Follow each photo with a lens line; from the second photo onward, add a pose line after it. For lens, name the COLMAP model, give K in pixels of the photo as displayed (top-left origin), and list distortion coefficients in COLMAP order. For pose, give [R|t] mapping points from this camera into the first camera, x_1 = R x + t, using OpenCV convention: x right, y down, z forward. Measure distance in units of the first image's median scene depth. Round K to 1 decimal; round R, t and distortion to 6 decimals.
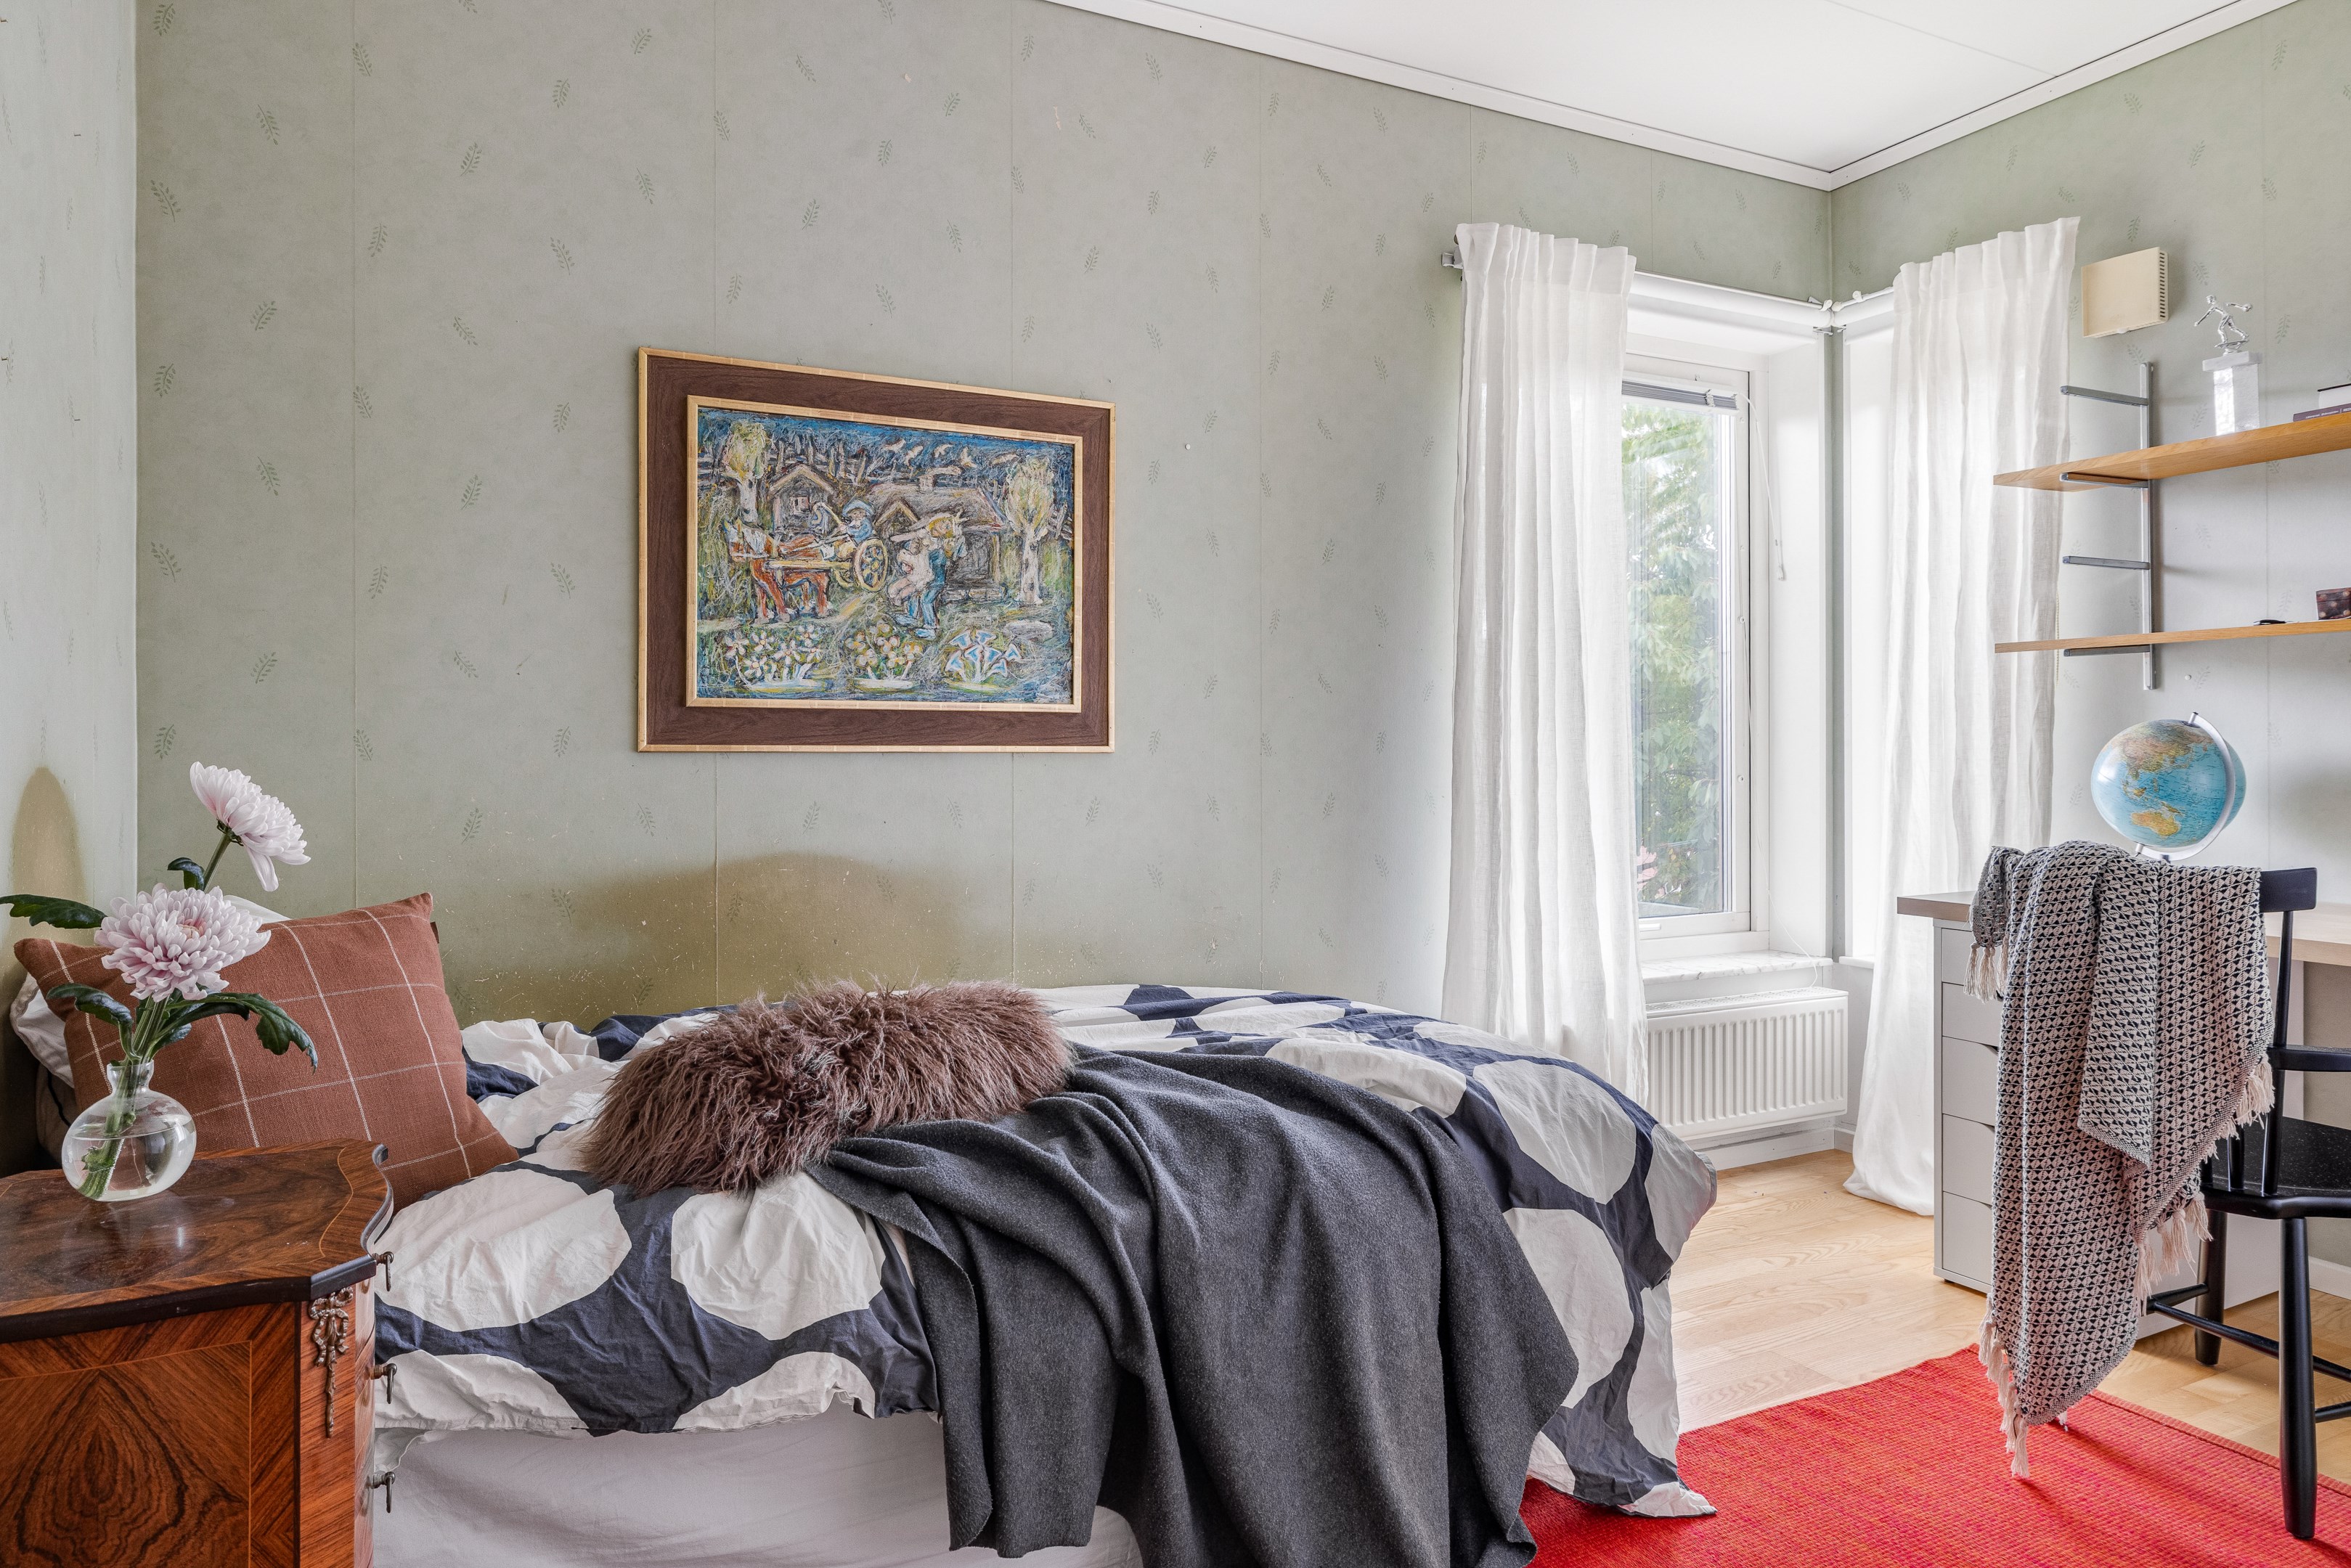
lens RADIAL K [[1604.0, 0, 1176.2], [0, 1604.0, 776.0], [0, 0, 1]] dist [0.002090, 0.004349]
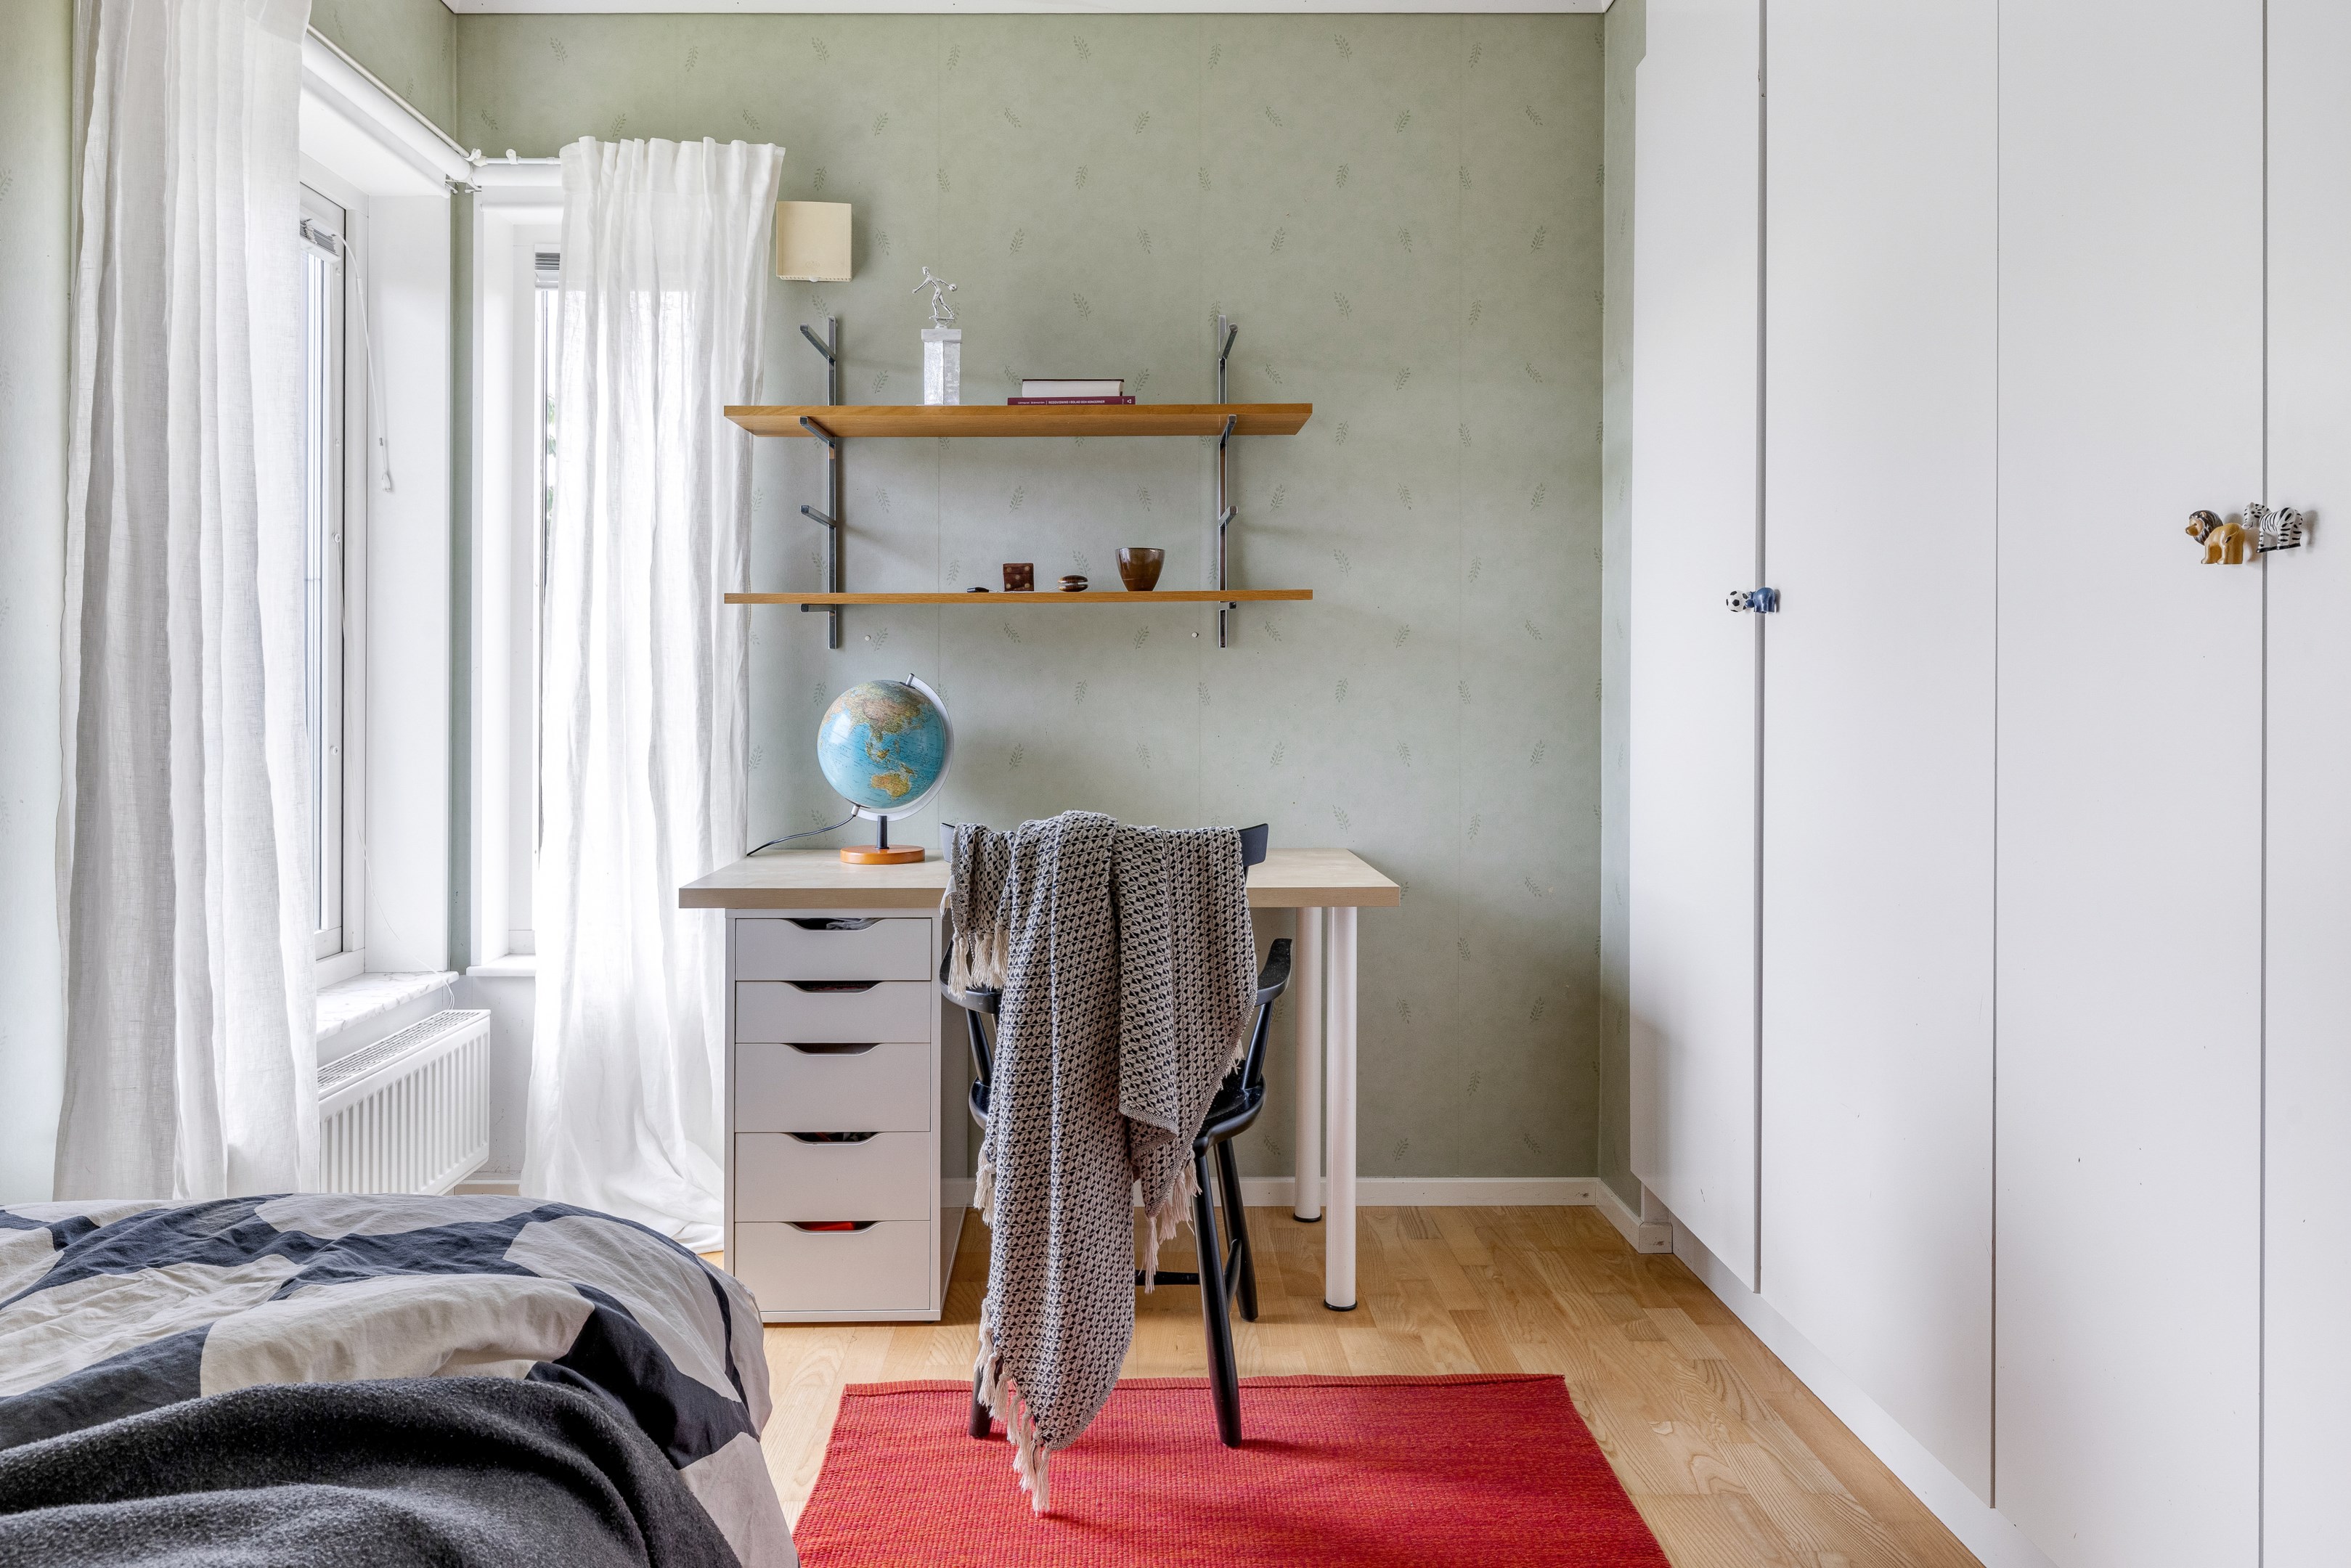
lens RADIAL K [[1563.1, 0, 1177.0], [0, 1563.1, 709.1], [0, 0, 1]] dist [-0.001831, -0.000336]
pose [[0.404799, -0.008095, 0.914370, -0.191598], [0.015569, 0.999877, 0.001960, -0.015930], [-0.914273, 0.013442, 0.404876, 0.427794]]
